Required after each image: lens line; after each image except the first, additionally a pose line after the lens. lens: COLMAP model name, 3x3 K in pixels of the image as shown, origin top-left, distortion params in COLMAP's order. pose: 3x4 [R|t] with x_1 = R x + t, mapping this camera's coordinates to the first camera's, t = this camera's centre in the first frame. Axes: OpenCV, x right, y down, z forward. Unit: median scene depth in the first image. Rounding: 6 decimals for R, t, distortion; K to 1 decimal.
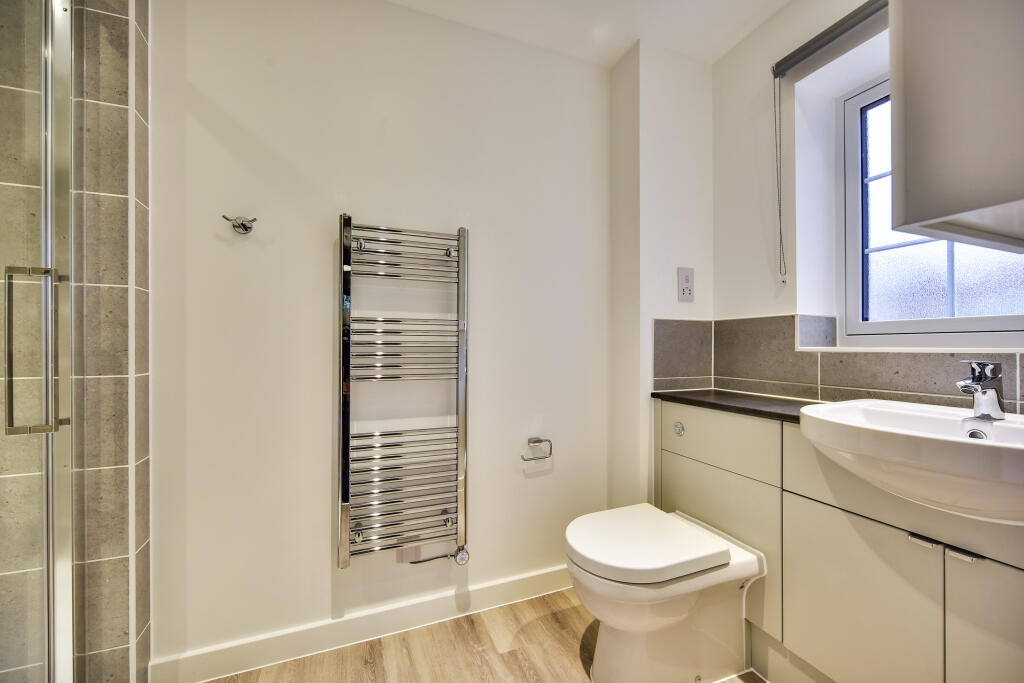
lens RADIAL K [[402.2, 0, 516.6], [0, 402.2, 343.8], [0, 0, 1]] dist [-0.000309, -0.000044]
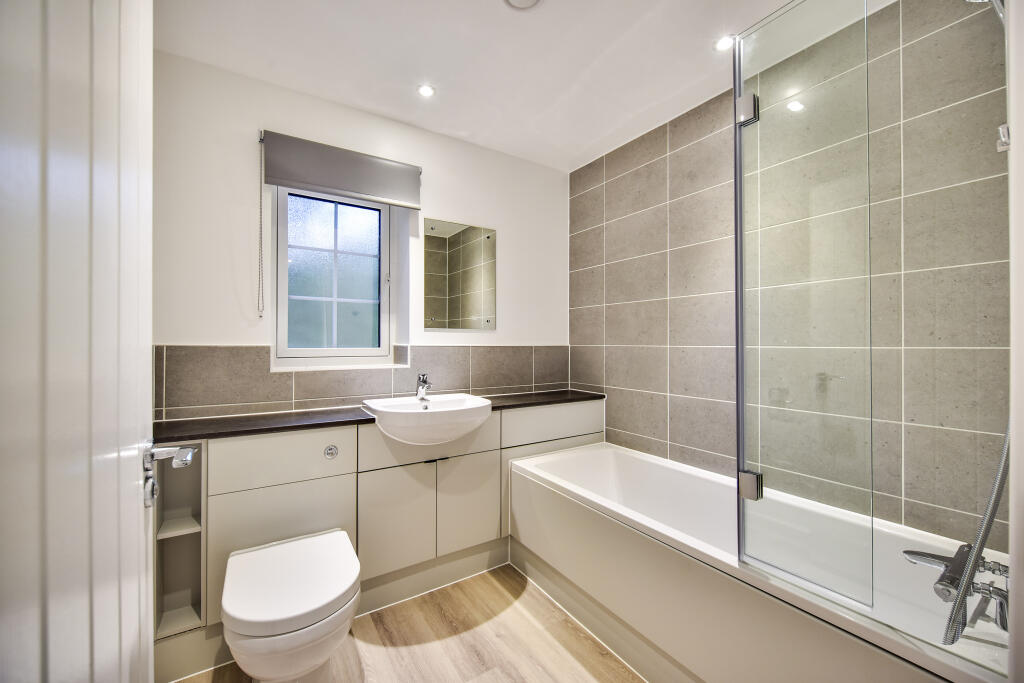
lens RADIAL K [[402.2, 0, 516.6], [0, 402.2, 343.8], [0, 0, 1]] dist [-0.000309, -0.000044]
pose [[-0.188458, 0.016723, 0.981939, -0.968186], [0.002235, 0.999860, -0.016599, -0.069639], [-0.982079, -0.000934, -0.188469, 0.865273]]
